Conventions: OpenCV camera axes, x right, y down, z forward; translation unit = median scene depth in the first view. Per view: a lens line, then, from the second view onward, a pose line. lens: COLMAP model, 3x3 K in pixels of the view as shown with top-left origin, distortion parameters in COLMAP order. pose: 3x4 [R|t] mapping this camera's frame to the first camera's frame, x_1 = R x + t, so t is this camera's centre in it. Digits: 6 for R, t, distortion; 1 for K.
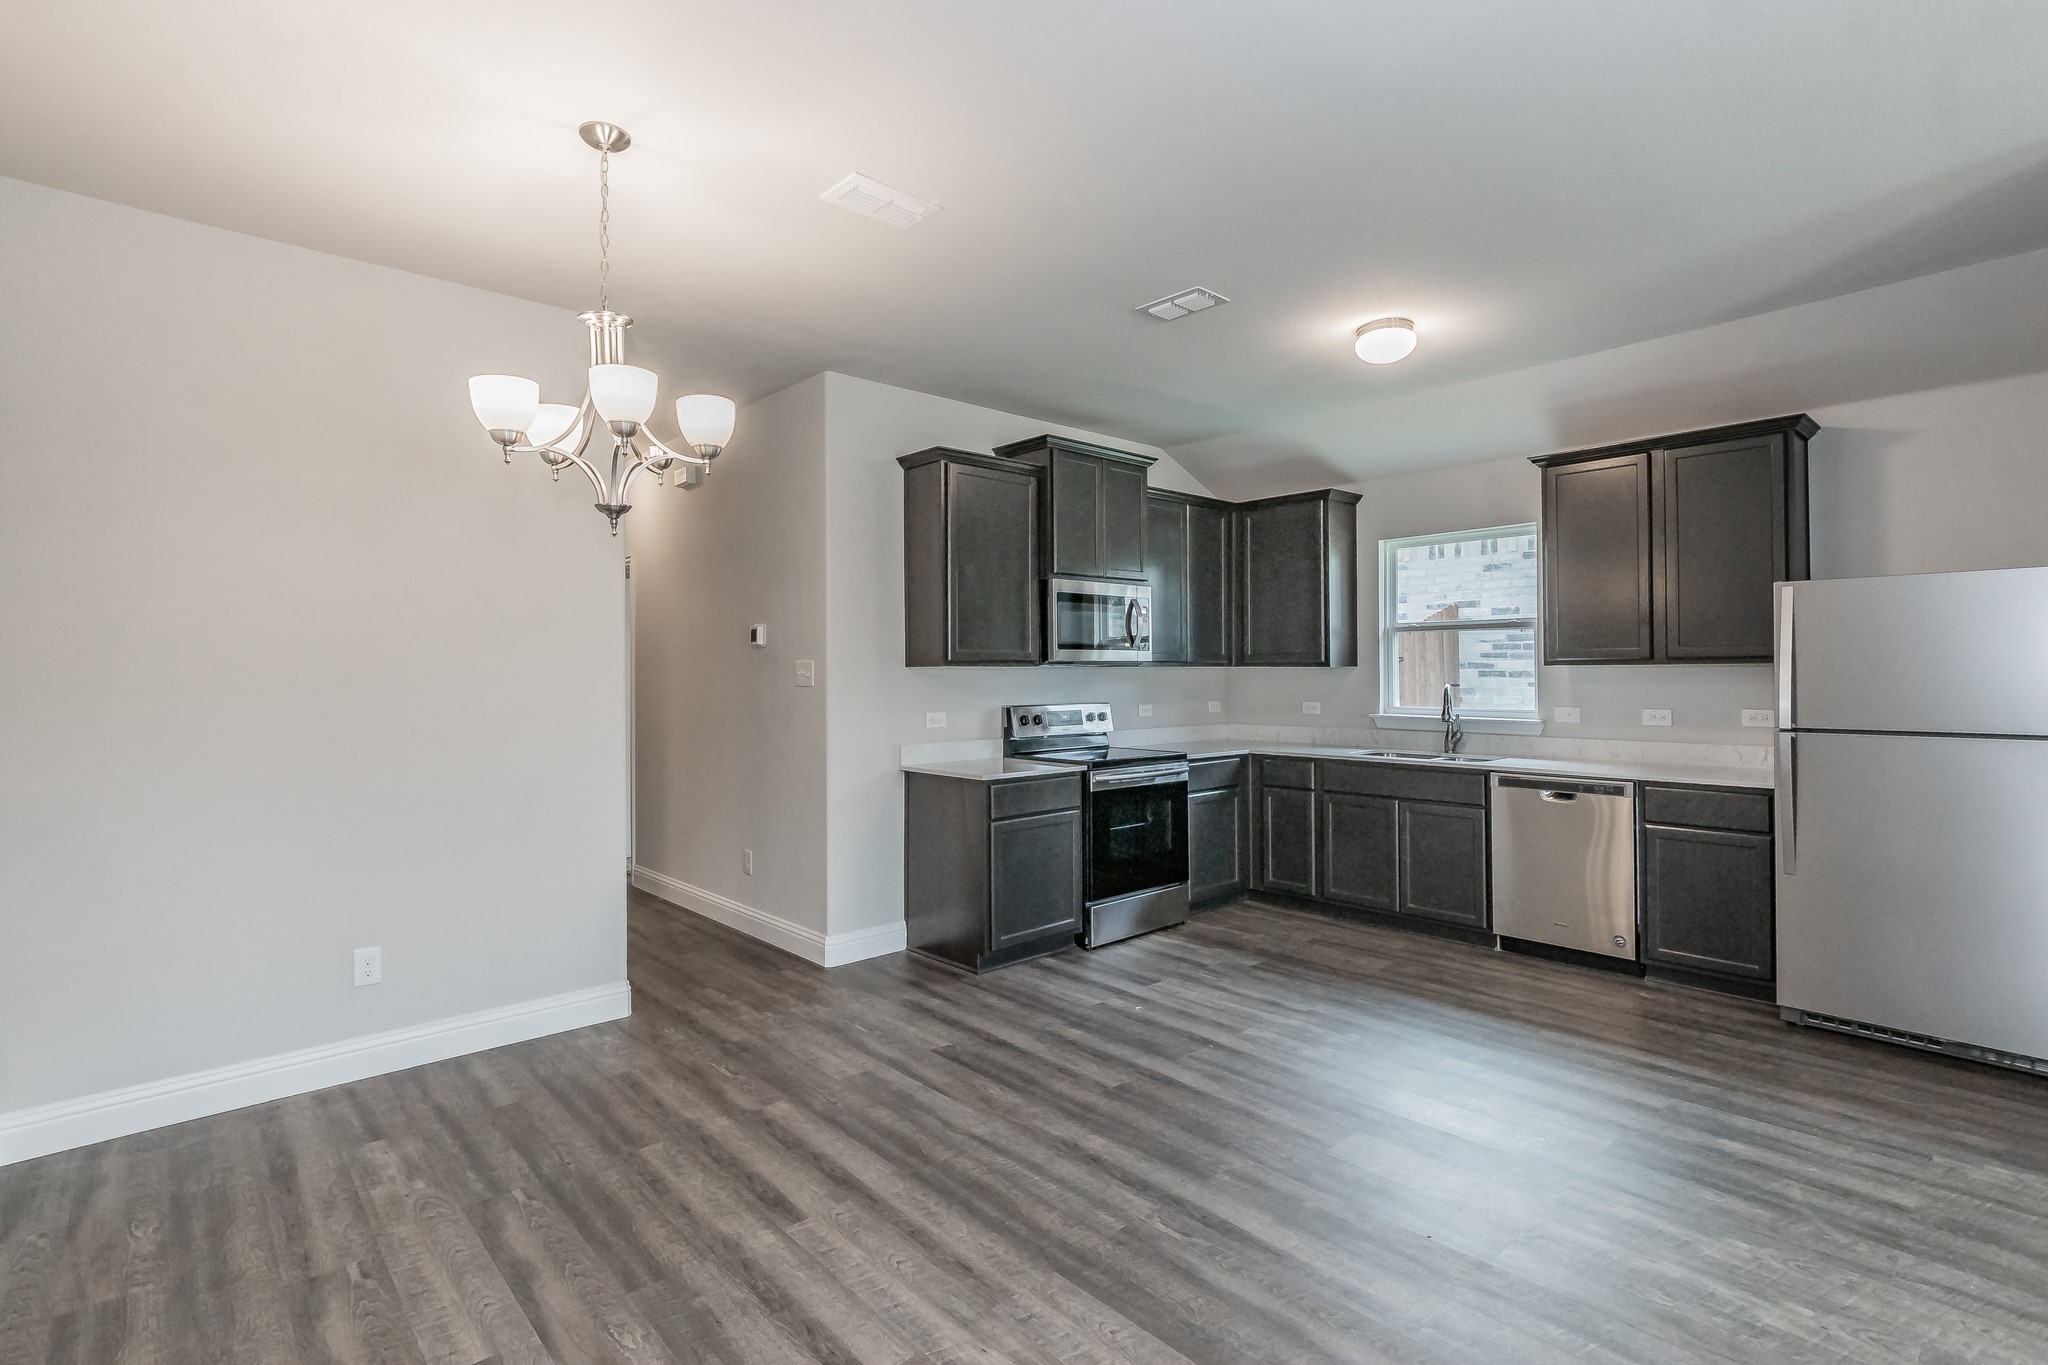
lens RADIAL K [[962.7, 0, 1022.9], [0, 962.7, 668.1], [0, 0, 1]] dist [0.006192, -0.000771]
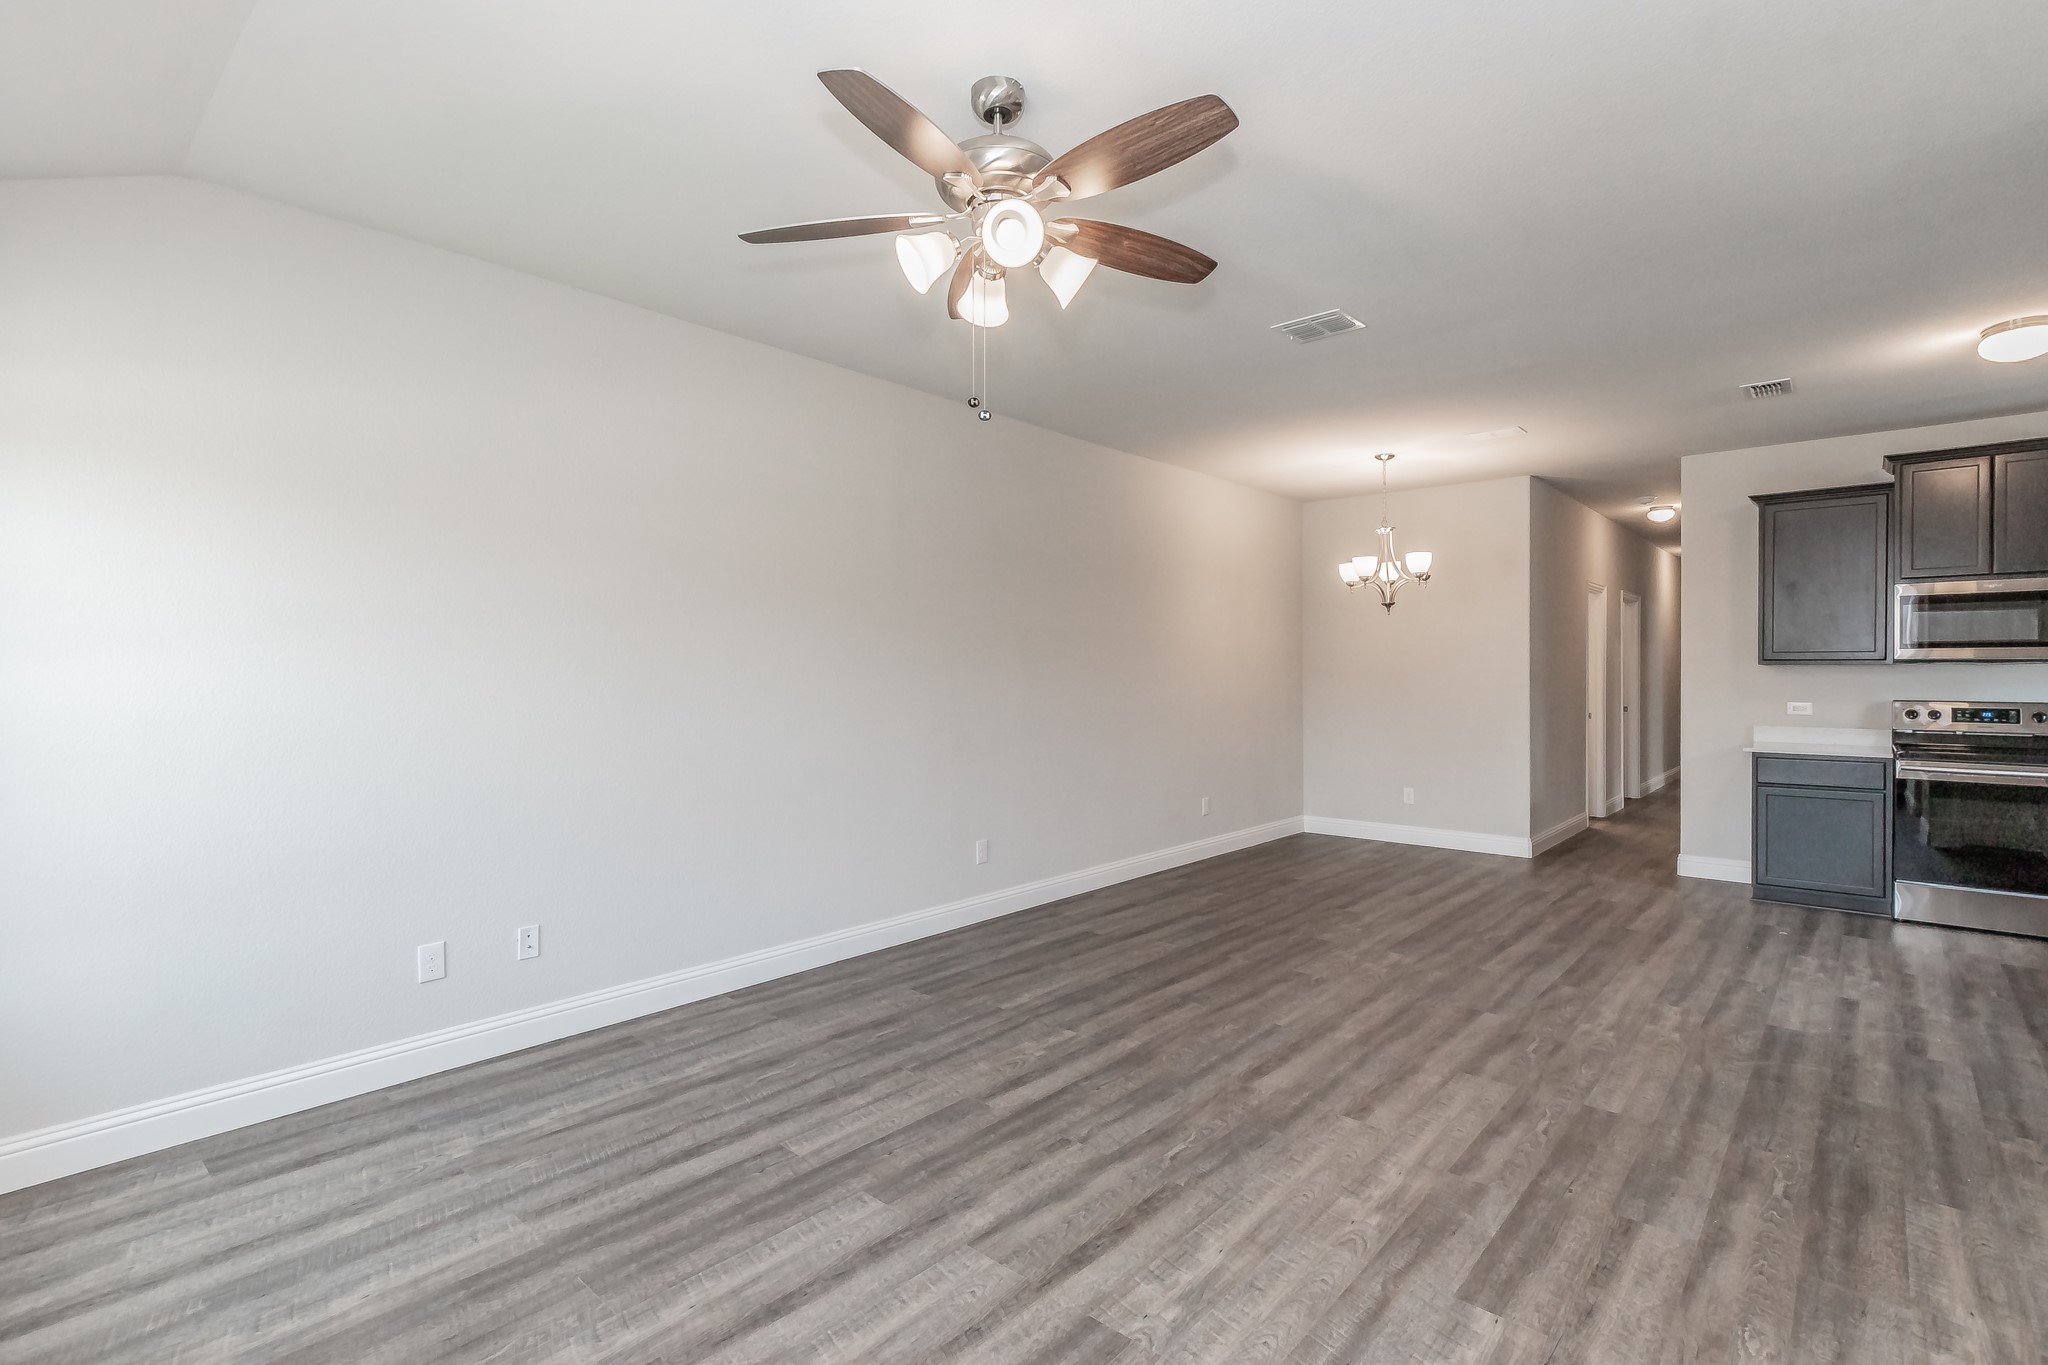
lens RADIAL K [[975.5, 0, 1002.4], [0, 975.5, 677.4], [0, 0, 1]] dist [-0.000124, -0.000607]
pose [[0.078708, 0.013923, -0.996800, 1.072658], [0.007615, 0.999865, 0.014567, -0.010807], [0.996869, -0.008738, 0.078592, -0.105688]]
